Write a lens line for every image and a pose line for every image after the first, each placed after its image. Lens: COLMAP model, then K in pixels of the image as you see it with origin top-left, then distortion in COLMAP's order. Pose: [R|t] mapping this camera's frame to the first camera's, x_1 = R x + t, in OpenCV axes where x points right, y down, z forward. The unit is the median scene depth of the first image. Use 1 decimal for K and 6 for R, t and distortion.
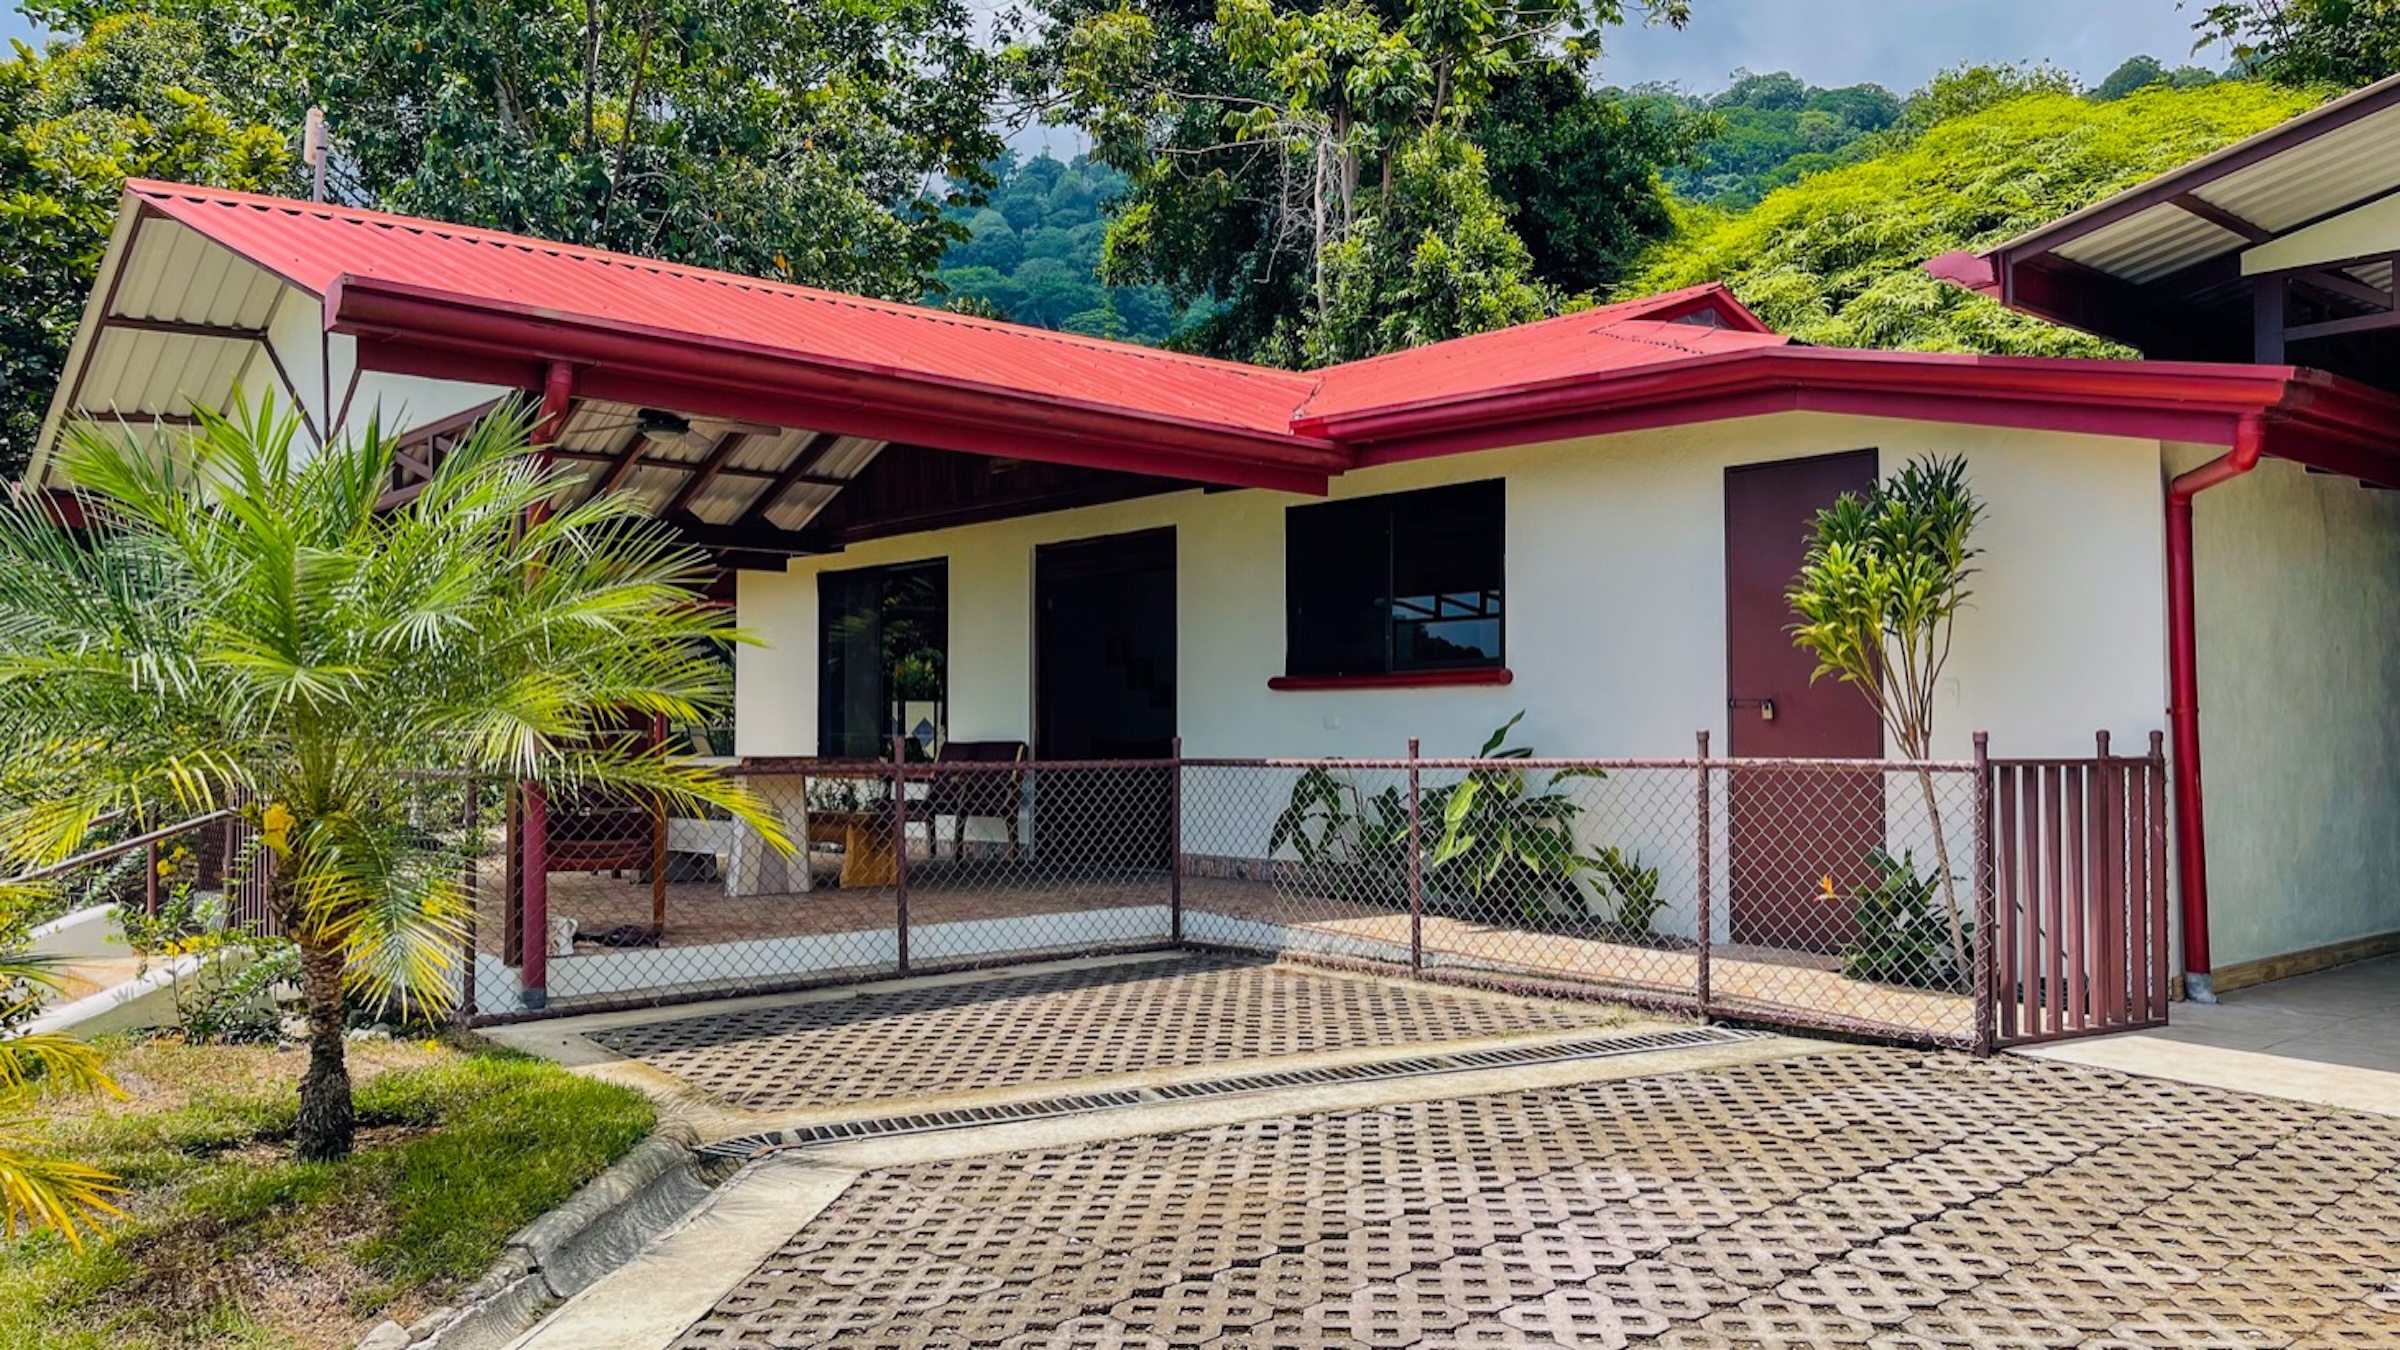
lens RADIAL K [[1788.6, 0, 1204.2], [0, 1788.6, 678.1], [0, 0, 1]] dist [0.029475, -0.055864]
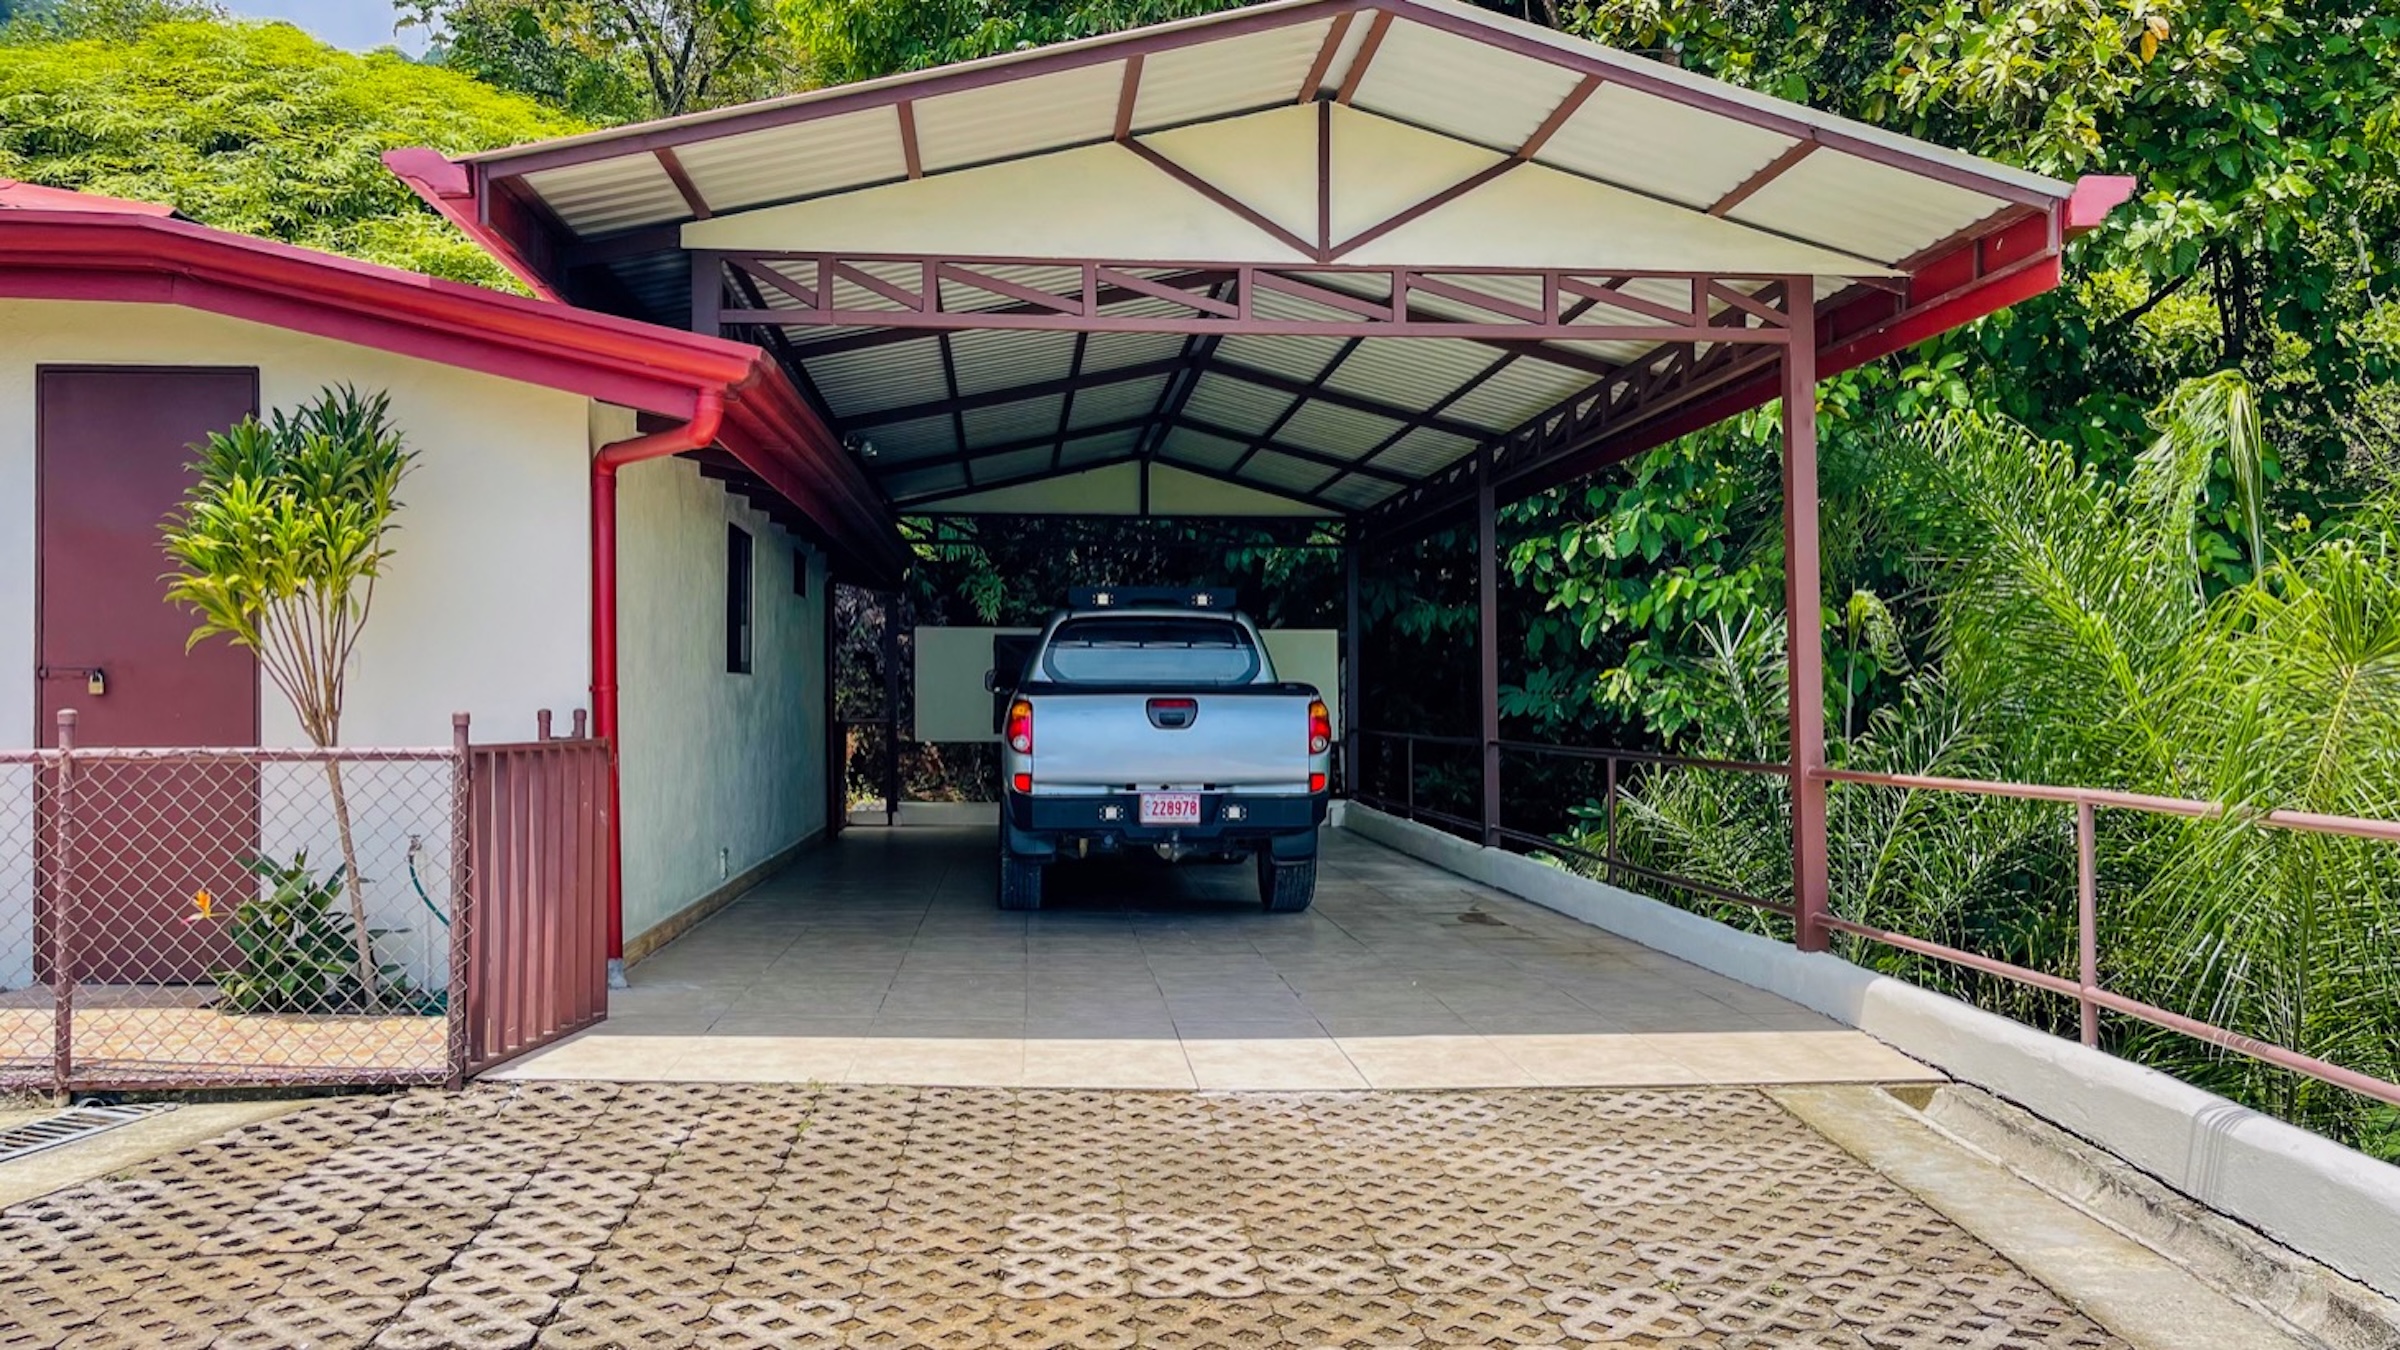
lens RADIAL K [[1788.6, 0, 1205.0], [0, 1788.6, 682.0], [0, 0, 1]] dist [0.029475, -0.055864]
pose [[0.574124, 0.008776, 0.818721, -0.058088], [-0.025732, 0.999642, 0.007329, -0.000553], [-0.818364, -0.025275, 0.574144, 0.183779]]
